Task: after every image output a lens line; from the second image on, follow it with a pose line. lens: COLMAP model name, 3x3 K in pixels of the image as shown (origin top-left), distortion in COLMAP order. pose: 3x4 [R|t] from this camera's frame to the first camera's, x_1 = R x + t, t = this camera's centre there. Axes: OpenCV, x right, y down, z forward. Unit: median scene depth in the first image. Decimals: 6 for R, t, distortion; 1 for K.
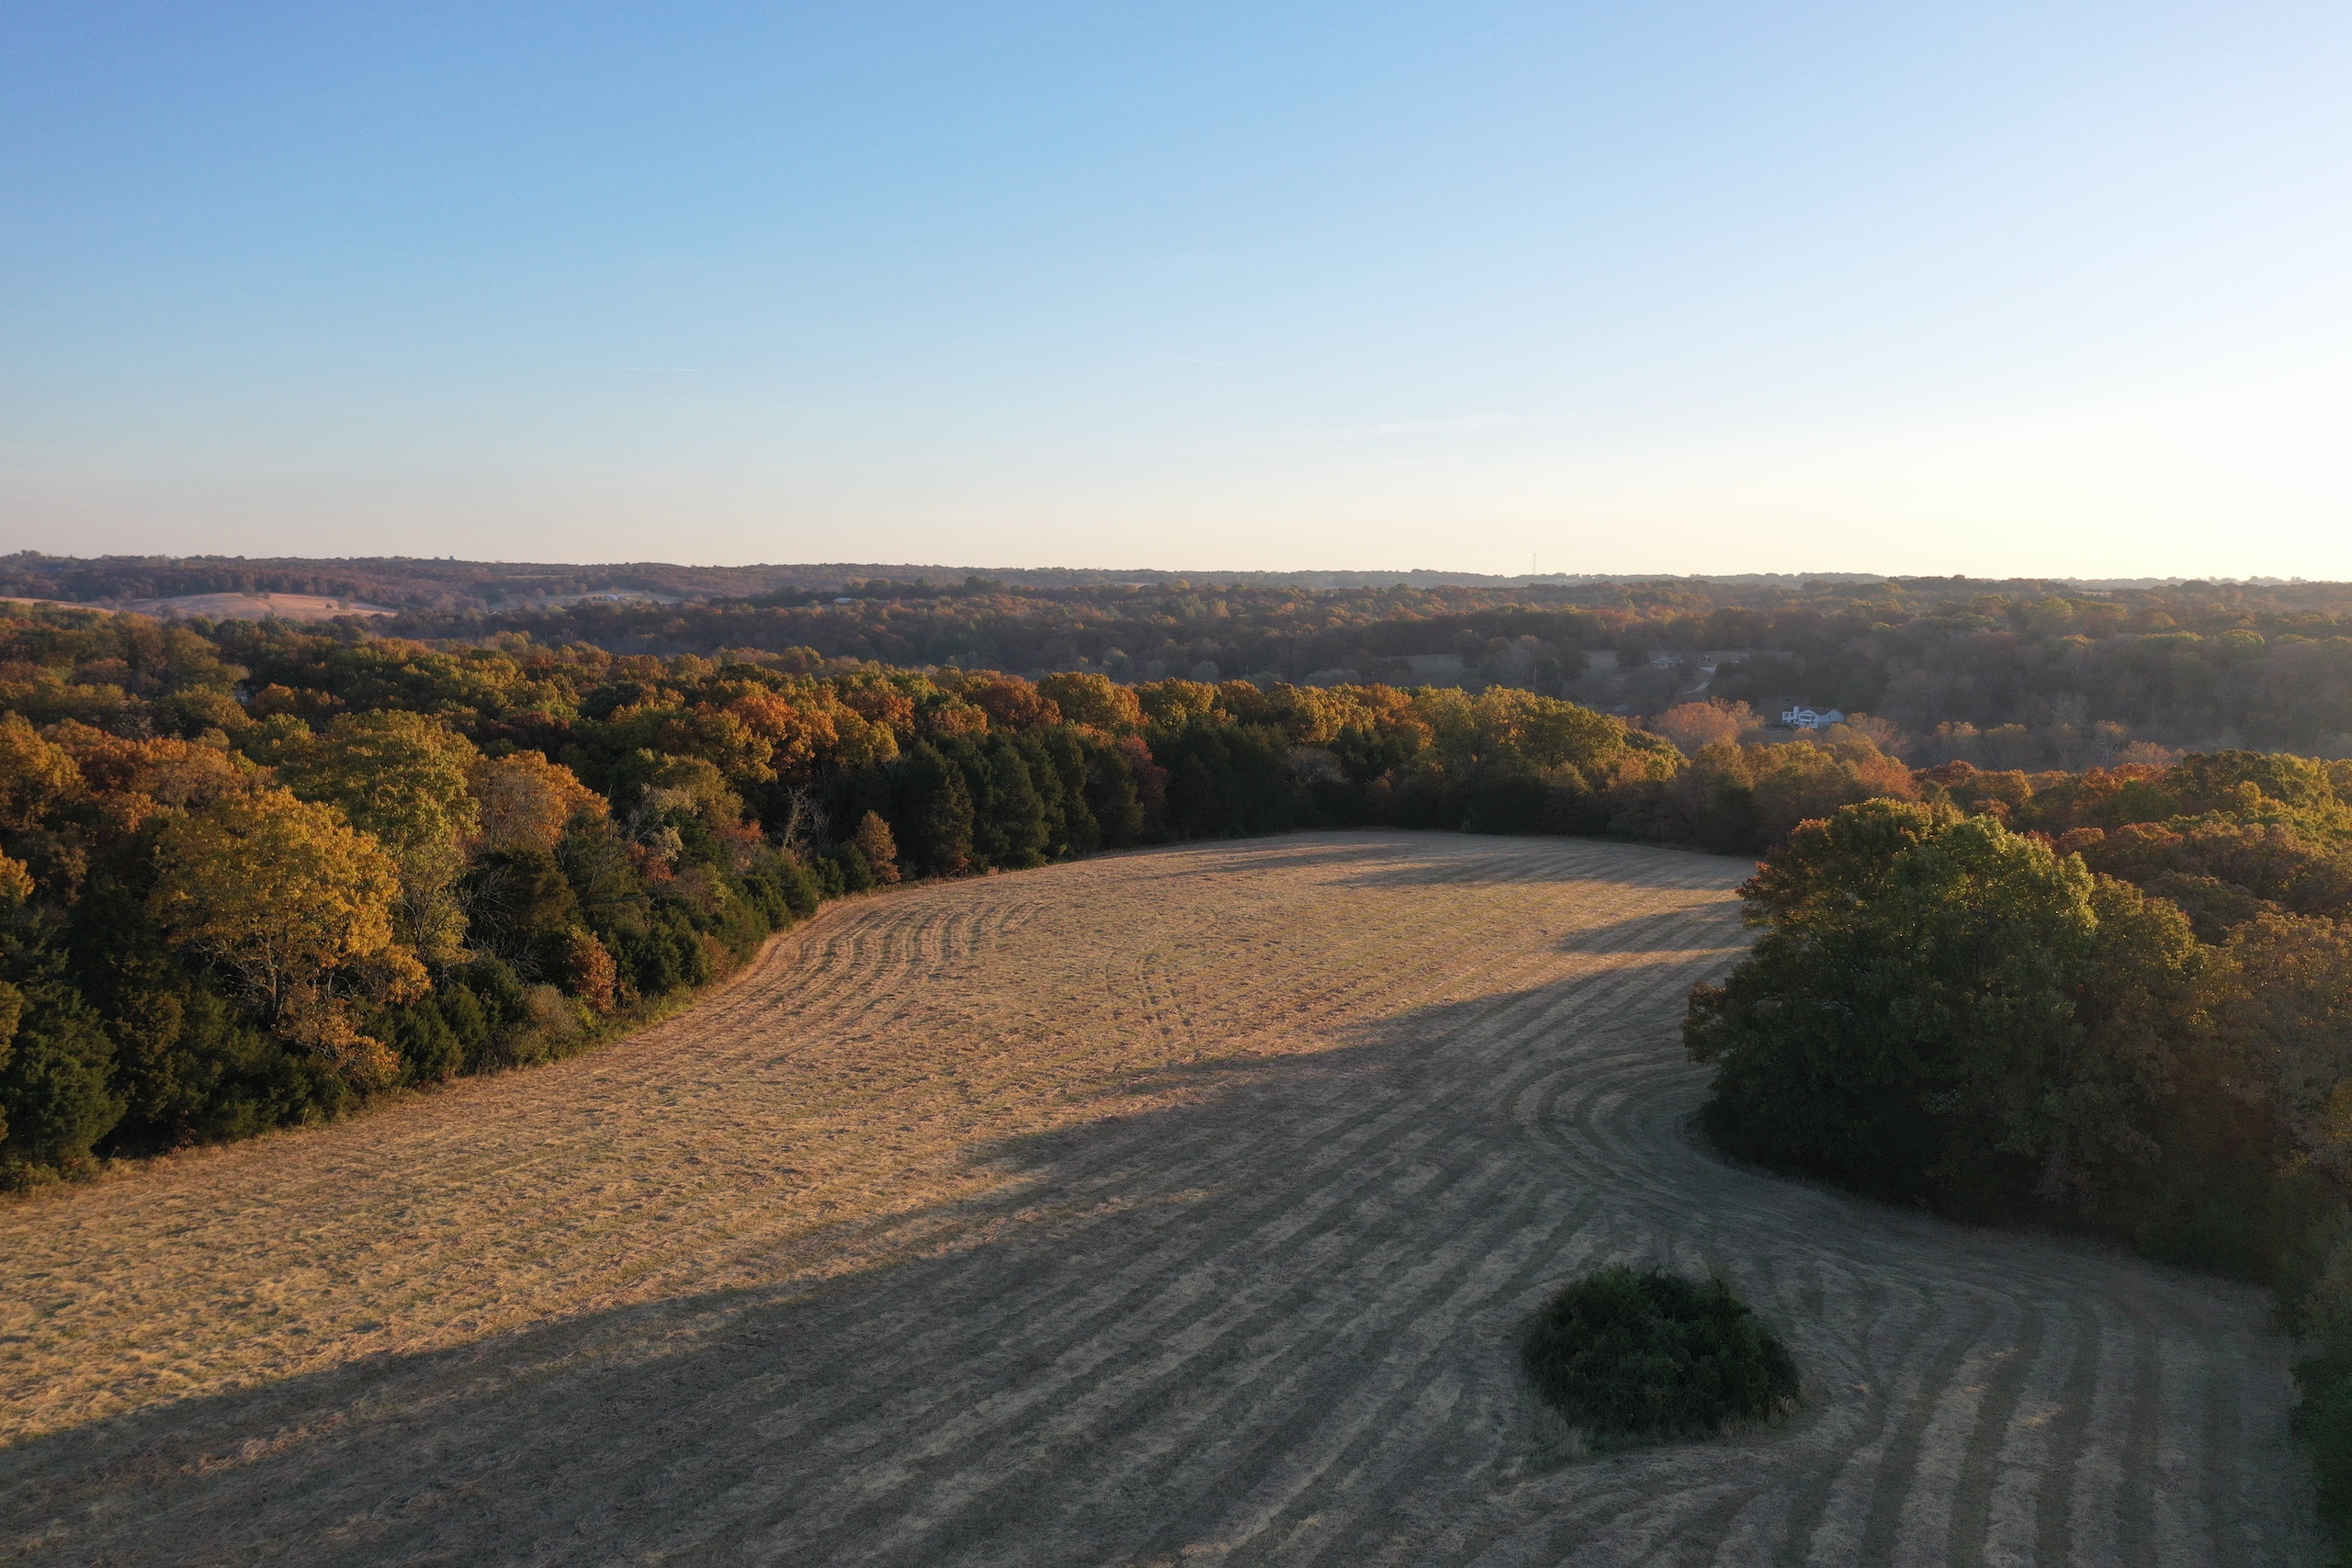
lens RADIAL K [[1862.4, 0, 1210.6], [0, 1862.4, 753.5], [0, 0, 1]] dist [0.009564, 0.002252]
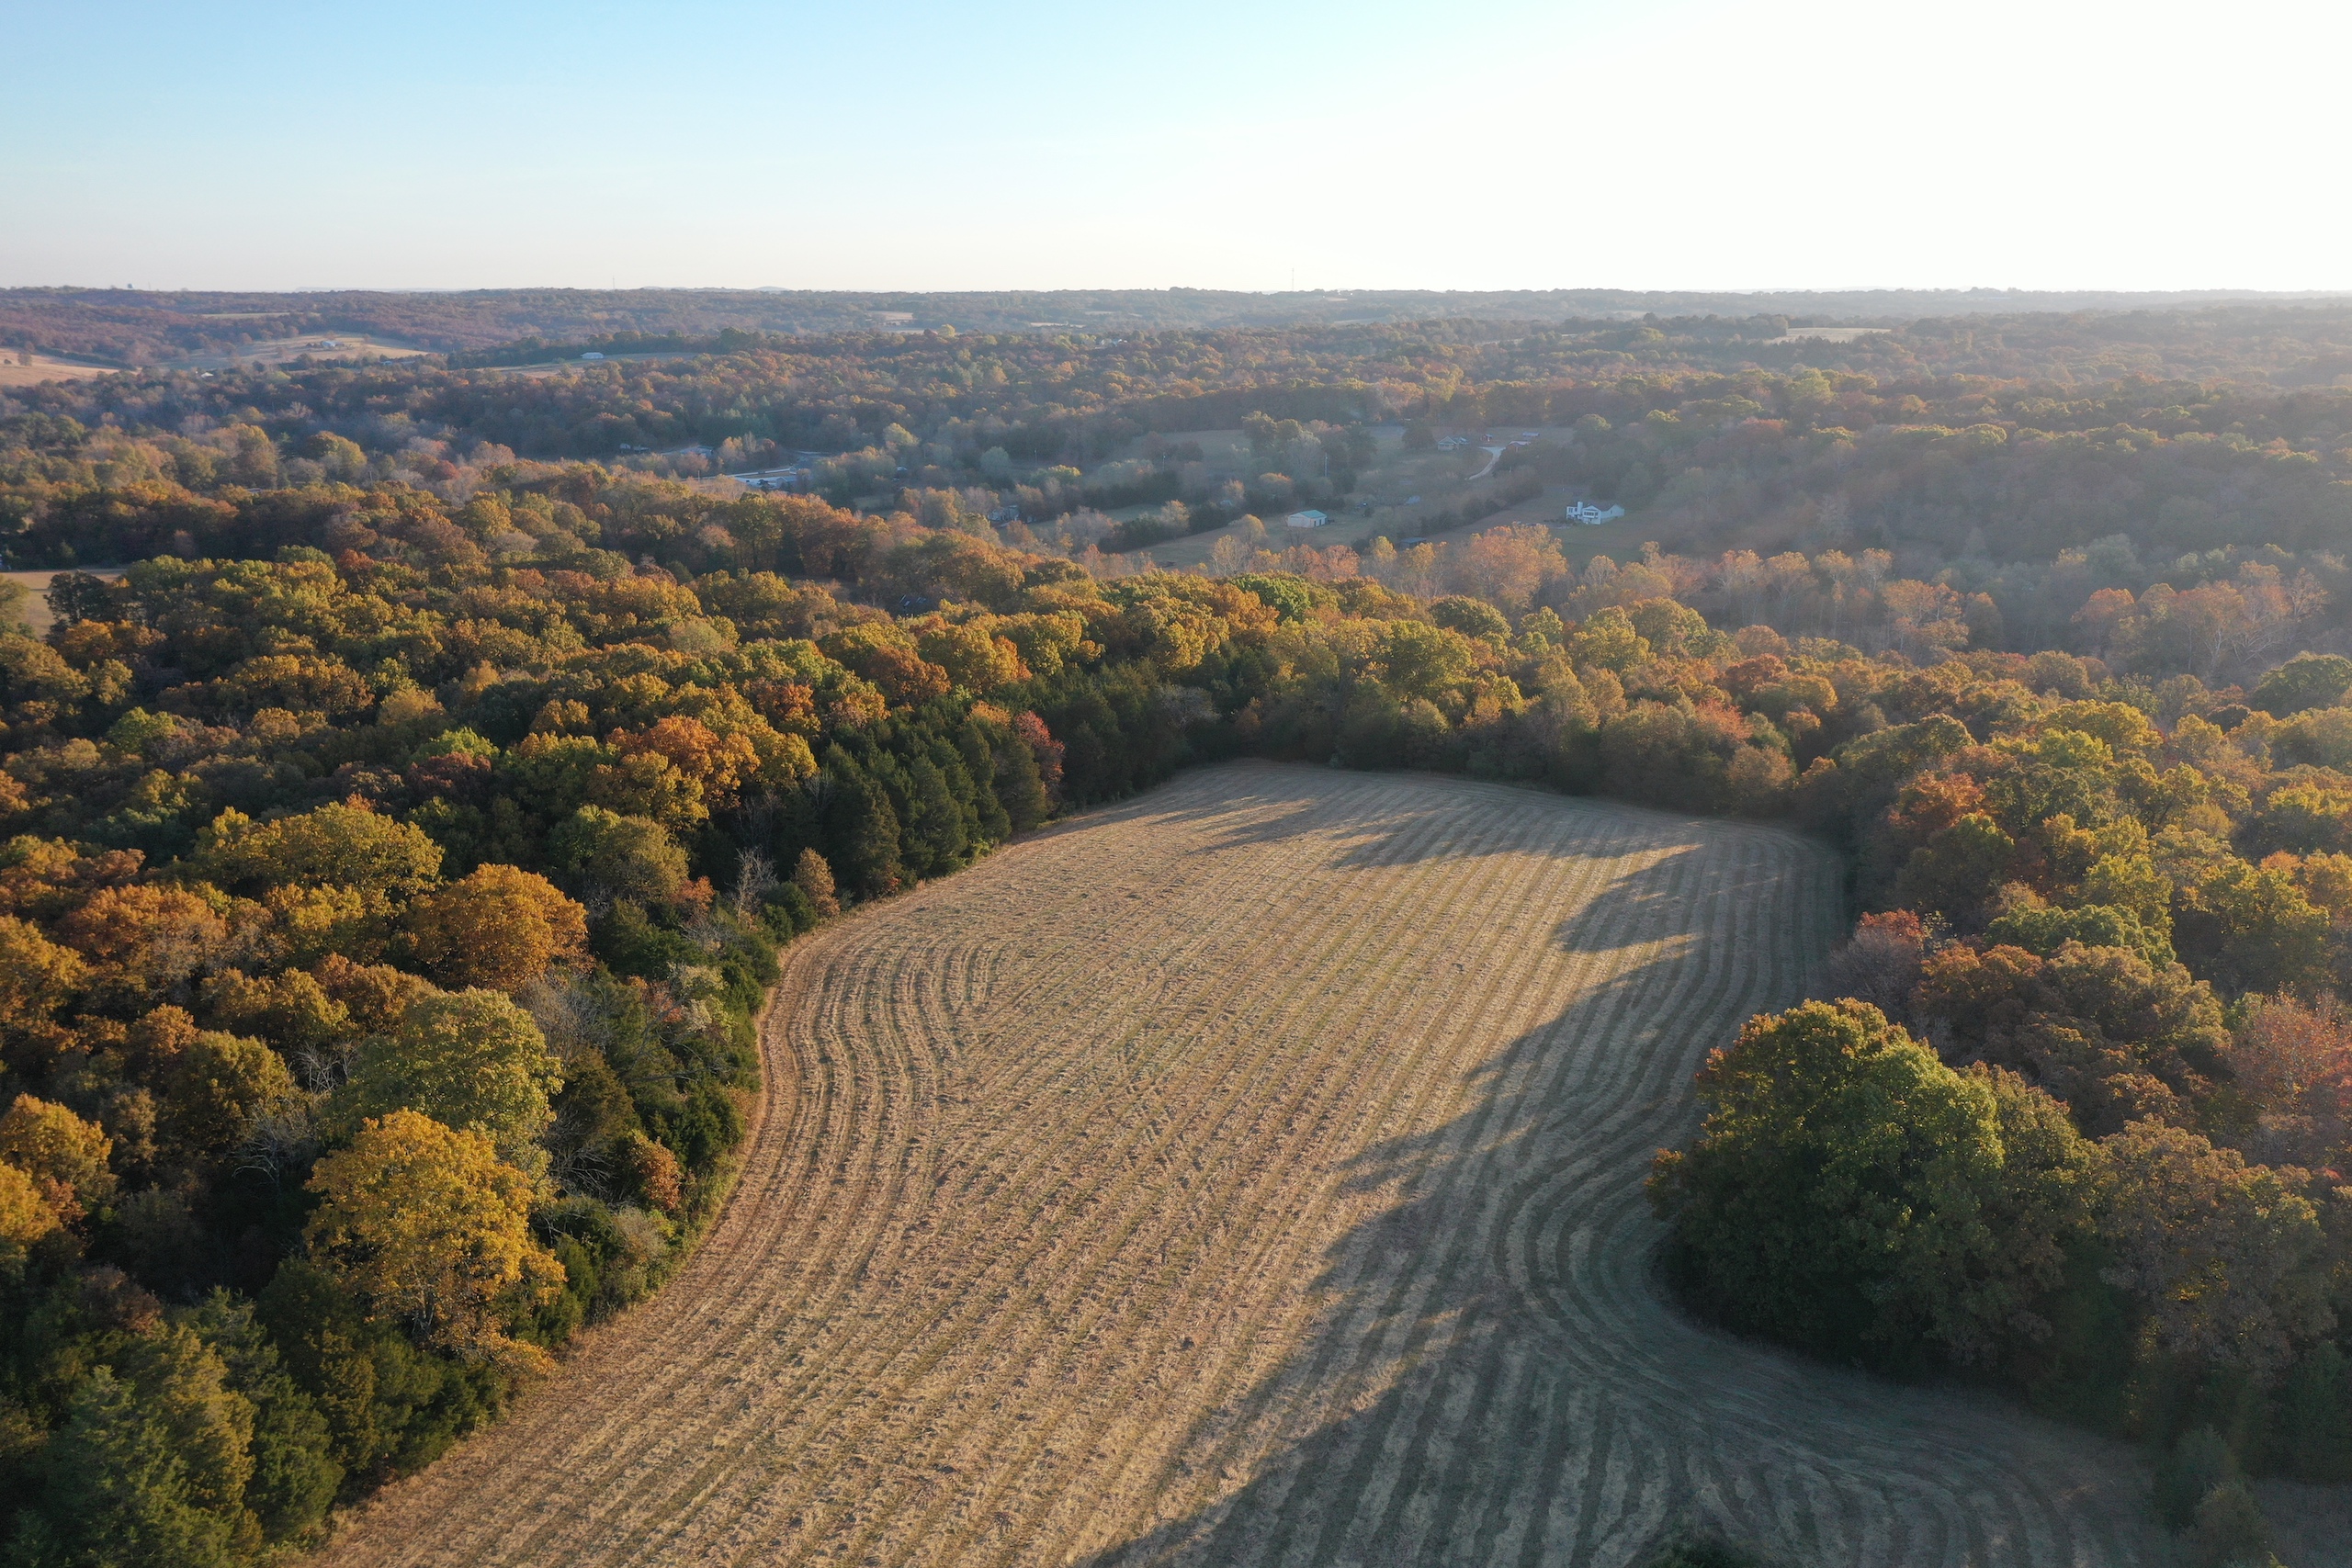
lens RADIAL K [[1862.4, 0, 1203.0], [0, 1862.4, 709.7], [0, 0, 1]] dist [0.009564, 0.002252]
pose [[0.991686, -0.046396, 0.120025, -0.123287], [0.030278, 0.990682, 0.132784, -0.259761], [-0.125068, -0.128046, 0.983851, -0.065231]]
